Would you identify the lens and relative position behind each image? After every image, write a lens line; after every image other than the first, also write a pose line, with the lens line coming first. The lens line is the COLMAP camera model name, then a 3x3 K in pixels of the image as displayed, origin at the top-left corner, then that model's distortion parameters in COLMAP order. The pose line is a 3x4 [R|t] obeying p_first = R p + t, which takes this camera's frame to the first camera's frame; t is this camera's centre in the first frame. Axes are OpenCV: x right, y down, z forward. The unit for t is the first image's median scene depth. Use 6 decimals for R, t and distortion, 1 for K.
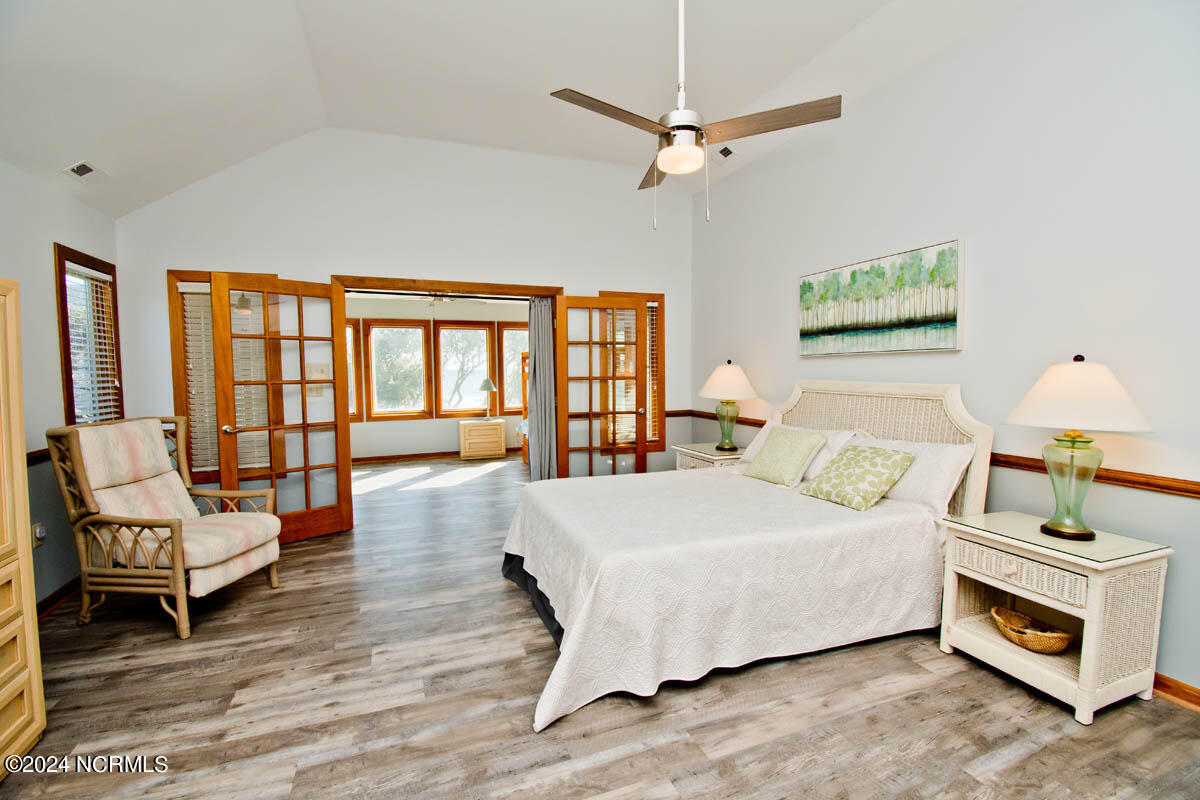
lens RADIAL K [[526.3, 0, 596.3], [0, 526.3, 401.1], [0, 0, 1]] dist [0.021262, -0.025454]
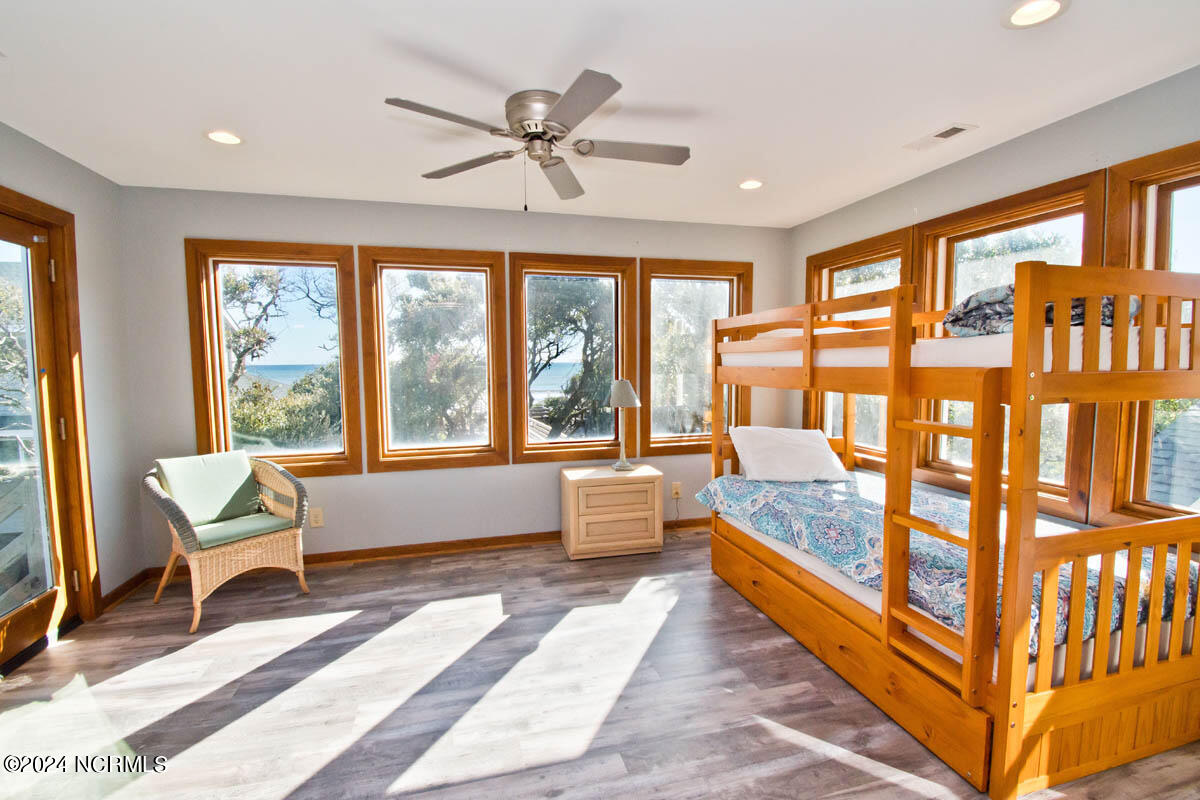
lens RADIAL K [[546.7, 0, 605.9], [0, 546.7, 398.3], [0, 0, 1]] dist [0.014699, -0.021174]
pose [[0.995828, 0.006829, -0.090995, -0.486551], [-0.006419, 0.999968, 0.004805, -0.077567], [0.091025, -0.004201, 0.995840, 1.423907]]
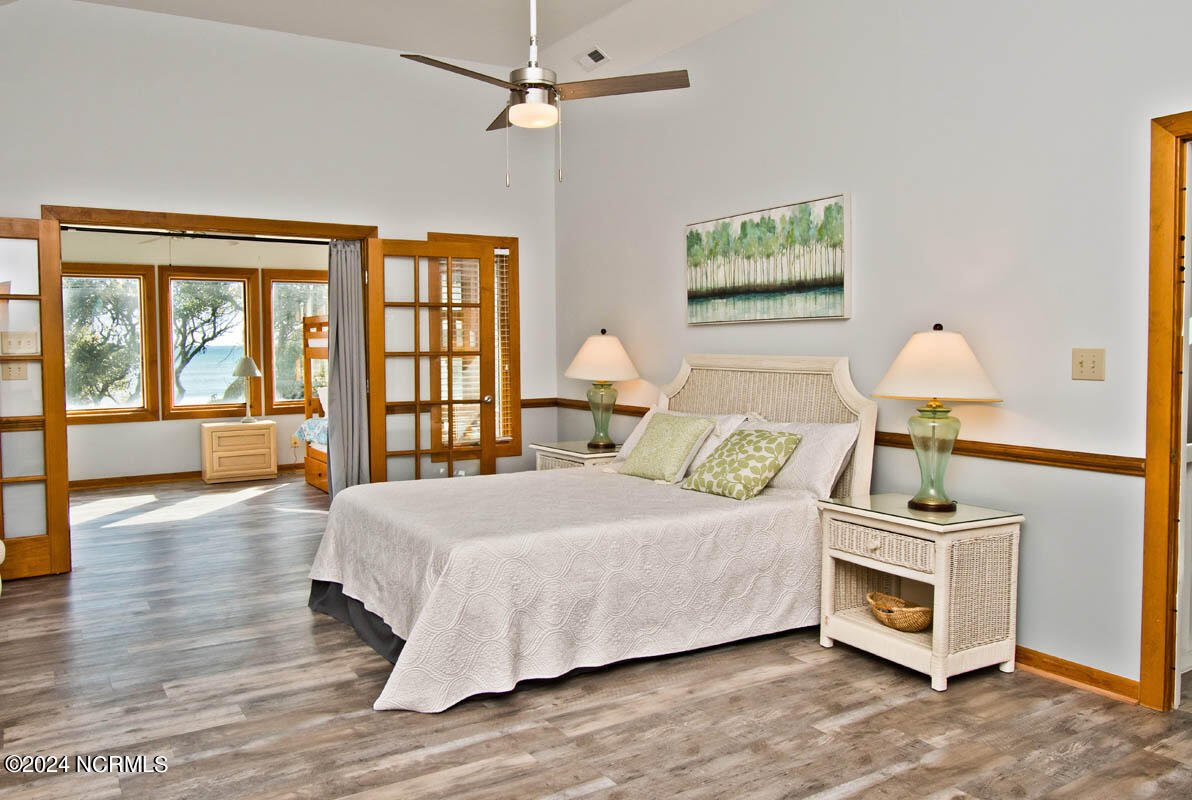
lens RADIAL K [[889.0, 0, 550.3], [0, 889.0, 382.8], [0, 0, 1]] dist [0.003813, 0.000502]
pose [[0.986753, -0.007007, 0.162077, -0.046584], [0.010009, 0.999793, -0.017714, 0.031506], [-0.161919, 0.019102, 0.986619, -0.366597]]
